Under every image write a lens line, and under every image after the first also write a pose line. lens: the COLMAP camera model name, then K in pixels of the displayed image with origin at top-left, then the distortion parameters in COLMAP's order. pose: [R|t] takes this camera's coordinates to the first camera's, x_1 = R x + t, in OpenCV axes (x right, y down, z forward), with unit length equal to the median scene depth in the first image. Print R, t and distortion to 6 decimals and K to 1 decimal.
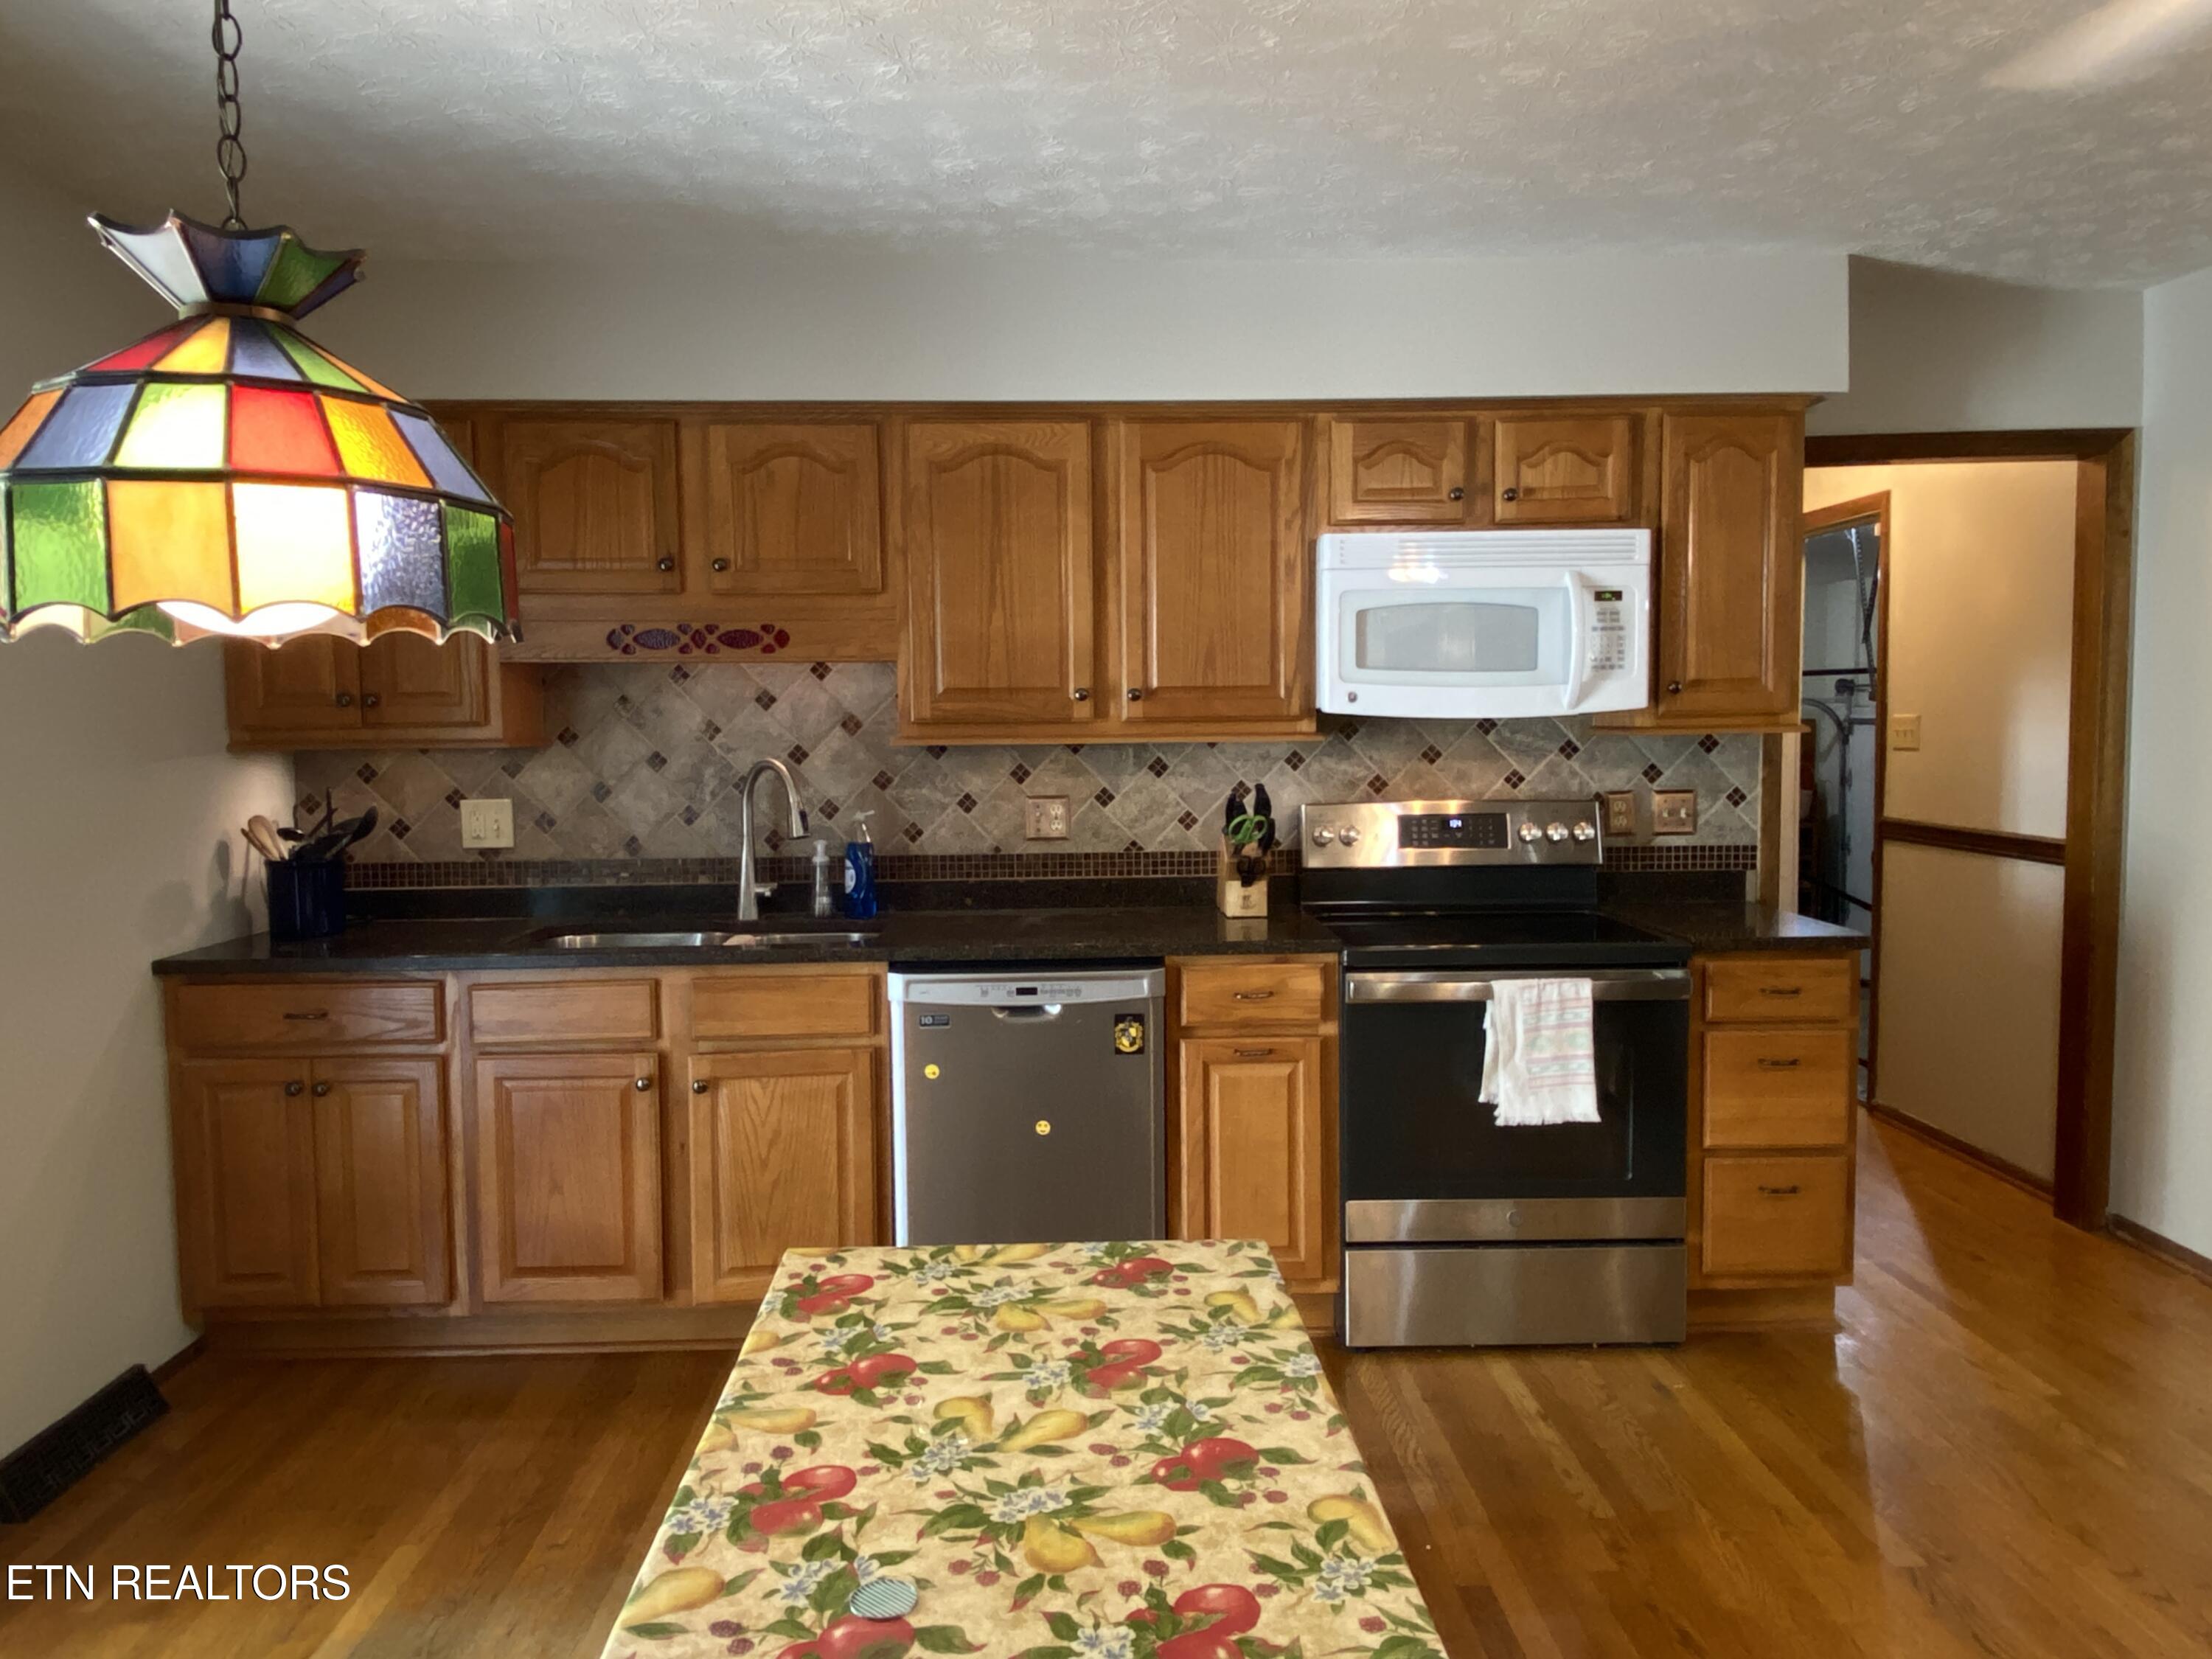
lens RADIAL K [[1533.2, 0, 1090.7], [0, 1533.2, 829.7], [0, 0, 1]] dist [0.051305, -0.017457]
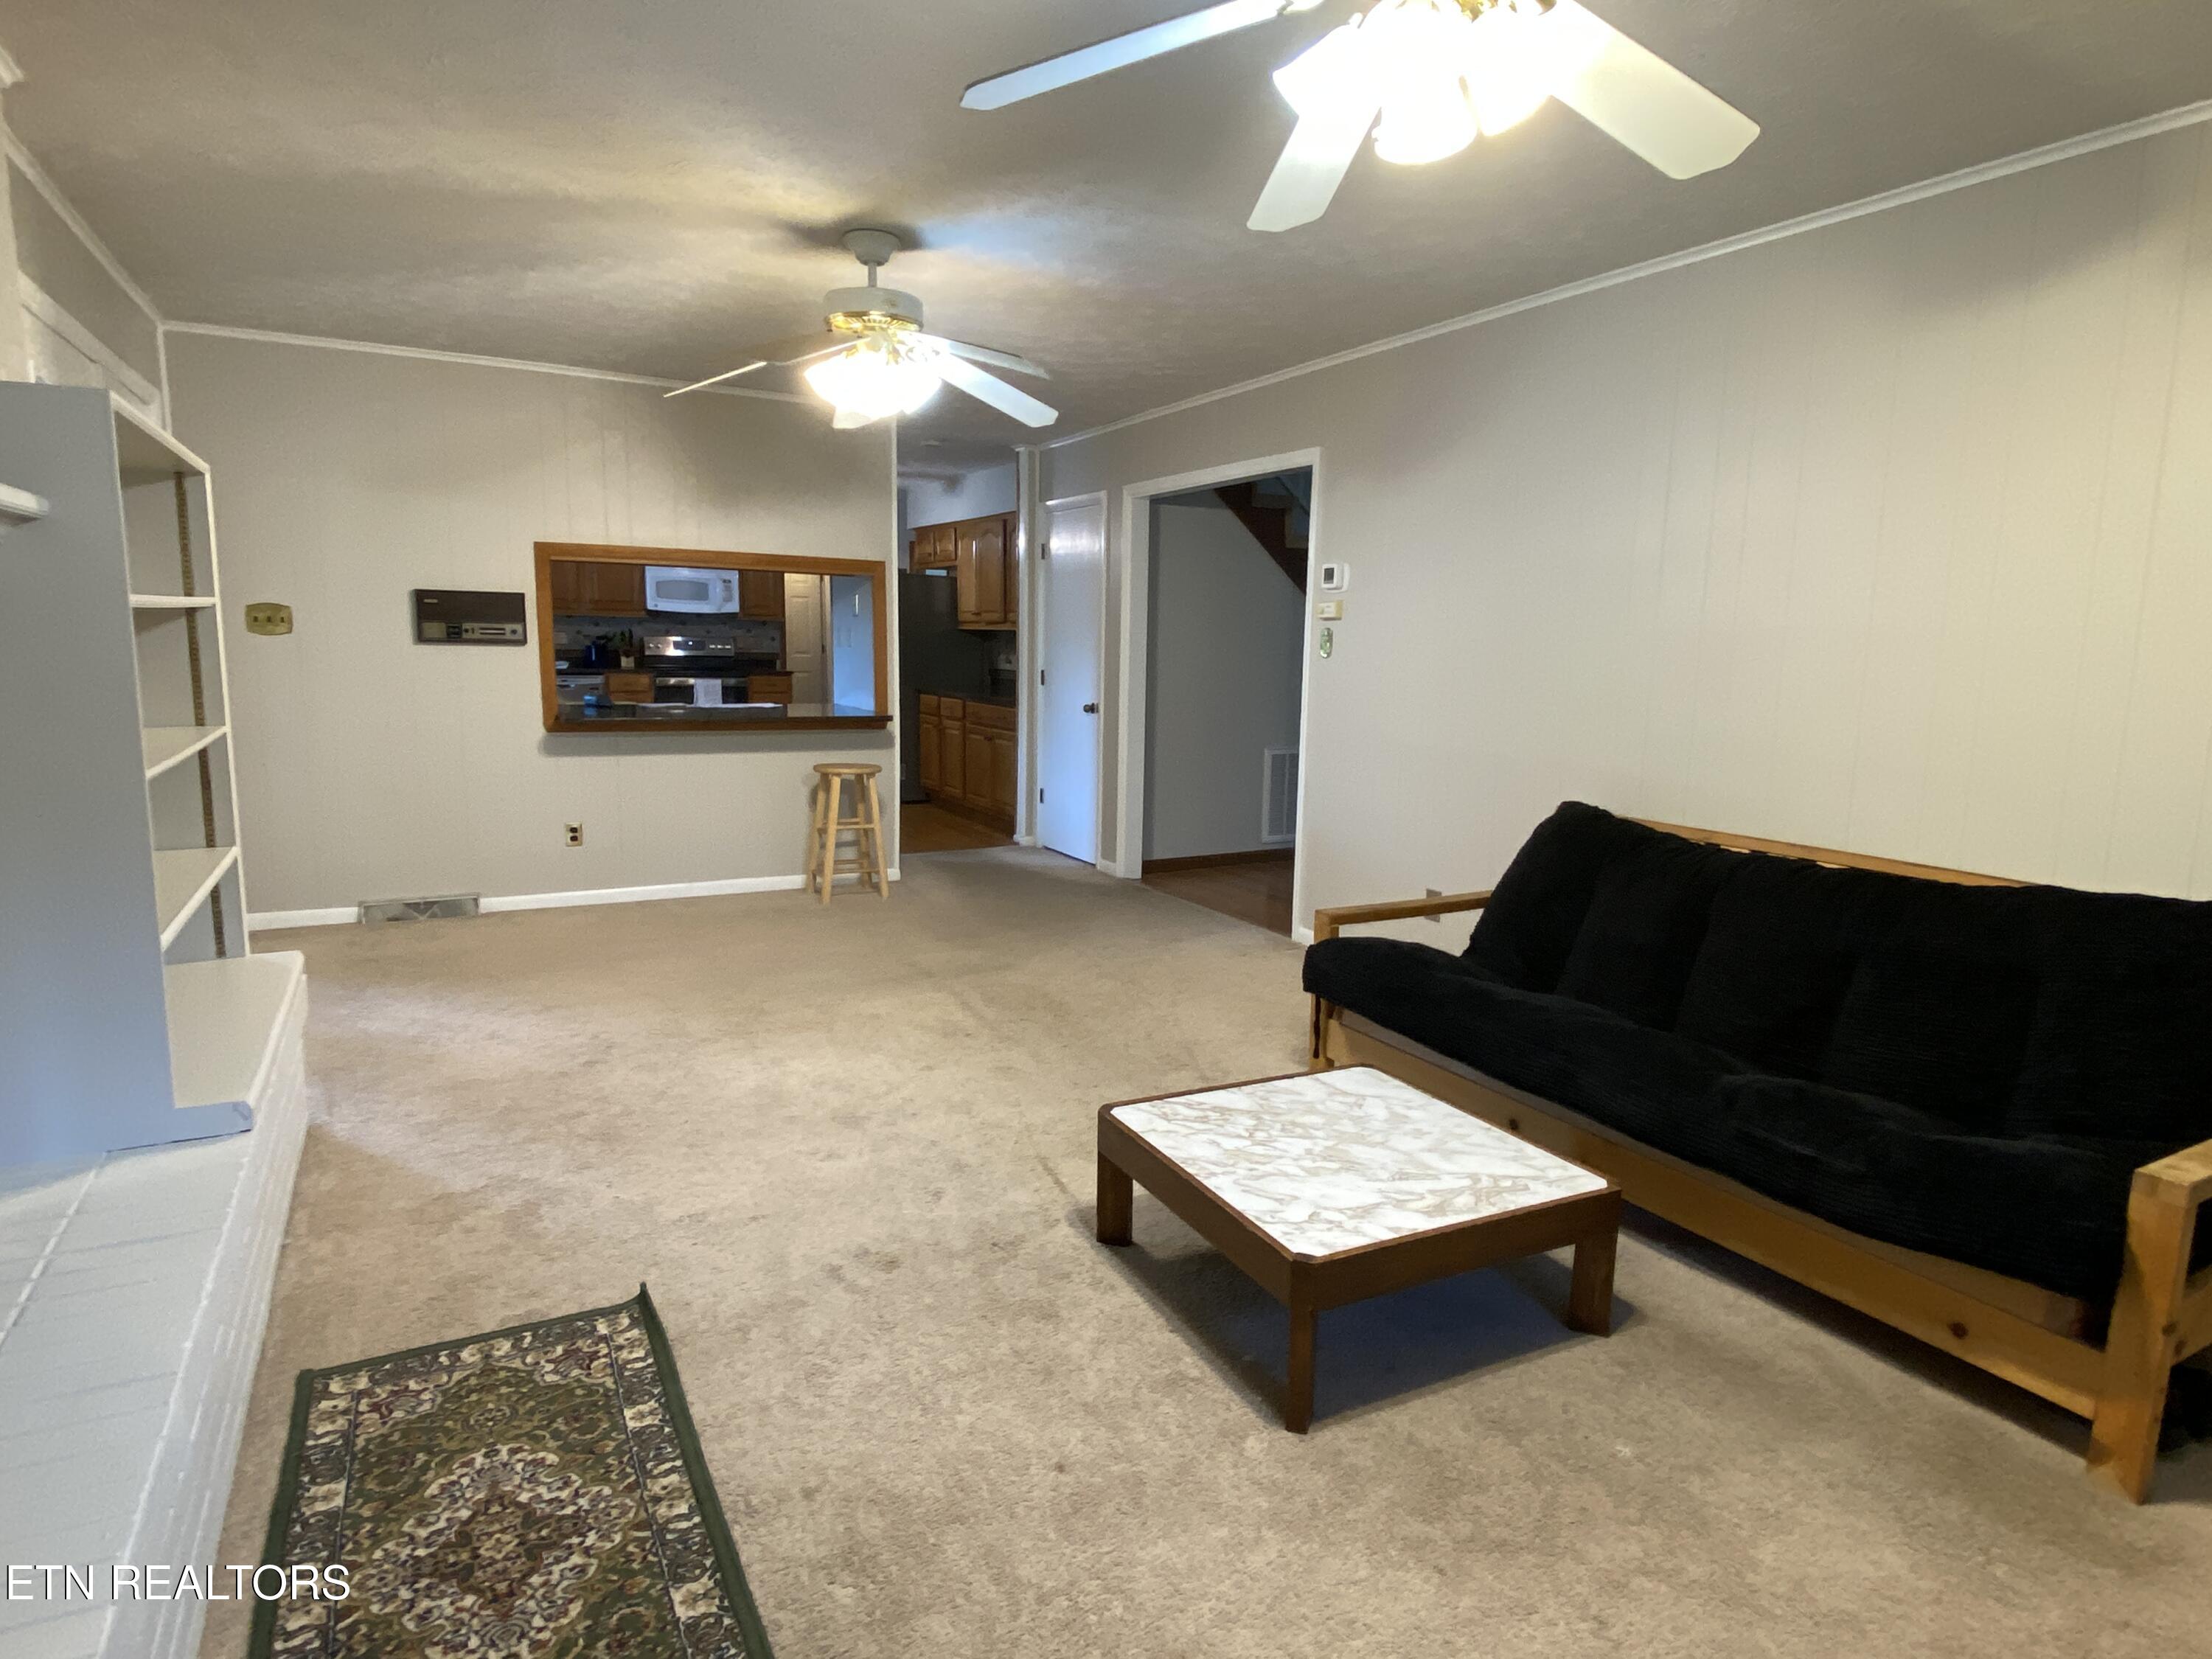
lens RADIAL K [[1225.2, 0, 1107.2], [0, 1225.2, 816.0], [0, 0, 1]] dist [0.048312, -0.017272]
pose [[0.885184, -0.038284, 0.463663, -0.263482], [0.005033, 0.997338, 0.072740, 0.208619], [-0.465214, -0.062055, 0.883021, -2.146230]]
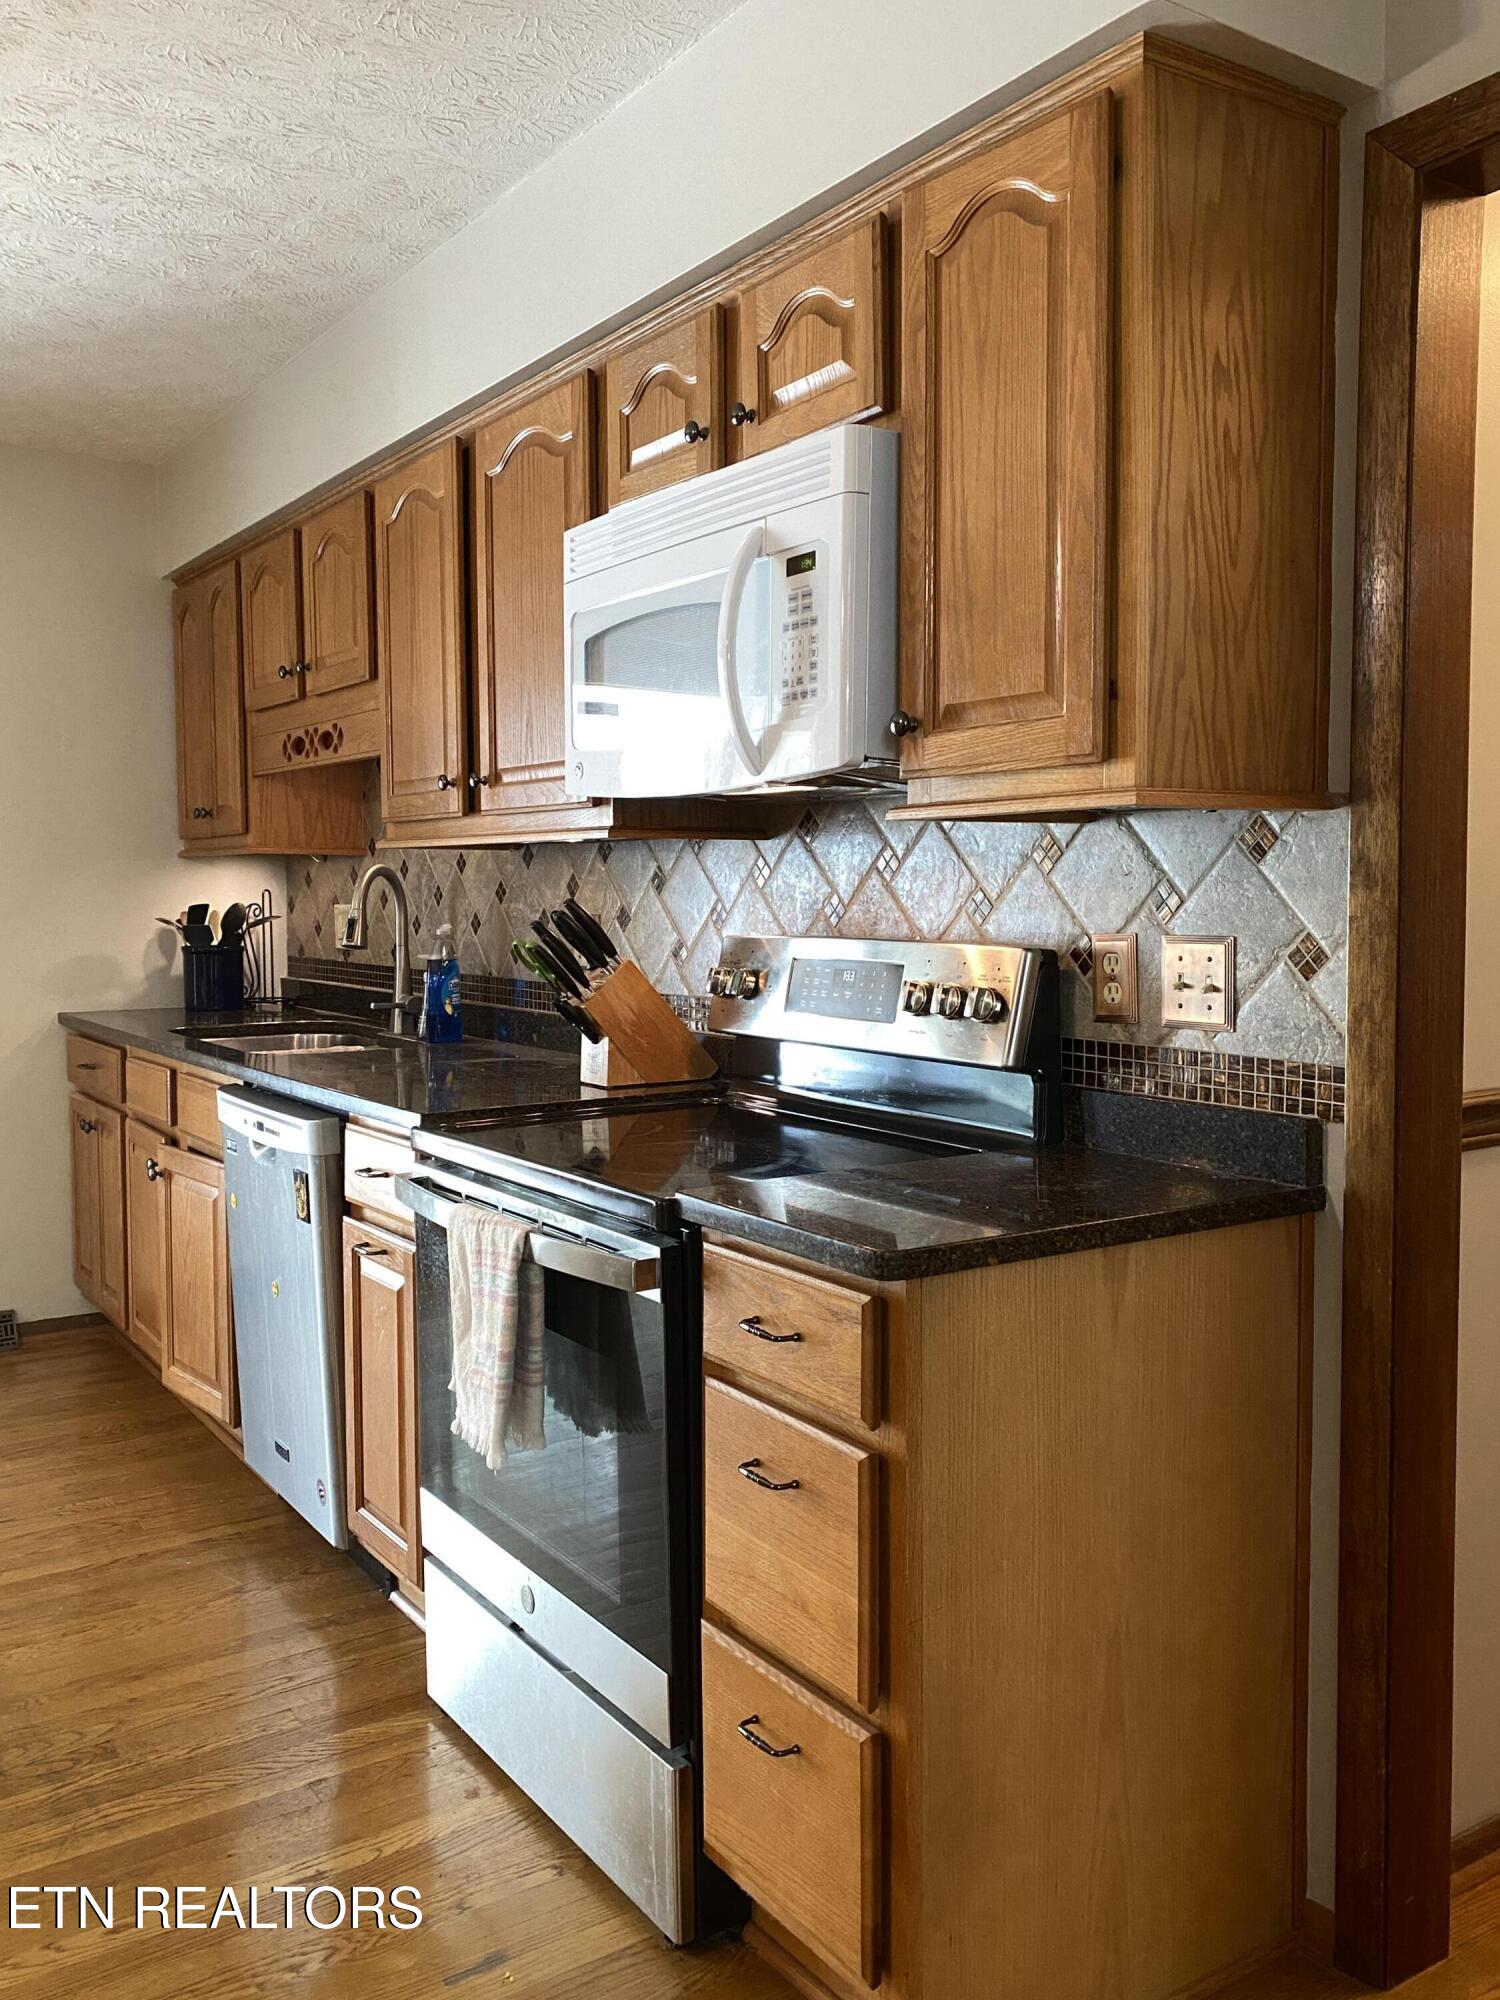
lens RADIAL K [[1701.5, 0, 750.2], [0, 1701.5, 990.2], [0, 0, 1]] dist [0.109138, -0.034892]
pose [[0.522340, 0.062643, -0.850433, 0.854591], [-0.067091, 0.997226, 0.032248, -0.018833], [0.850094, 0.040212, 0.525094, 0.670900]]
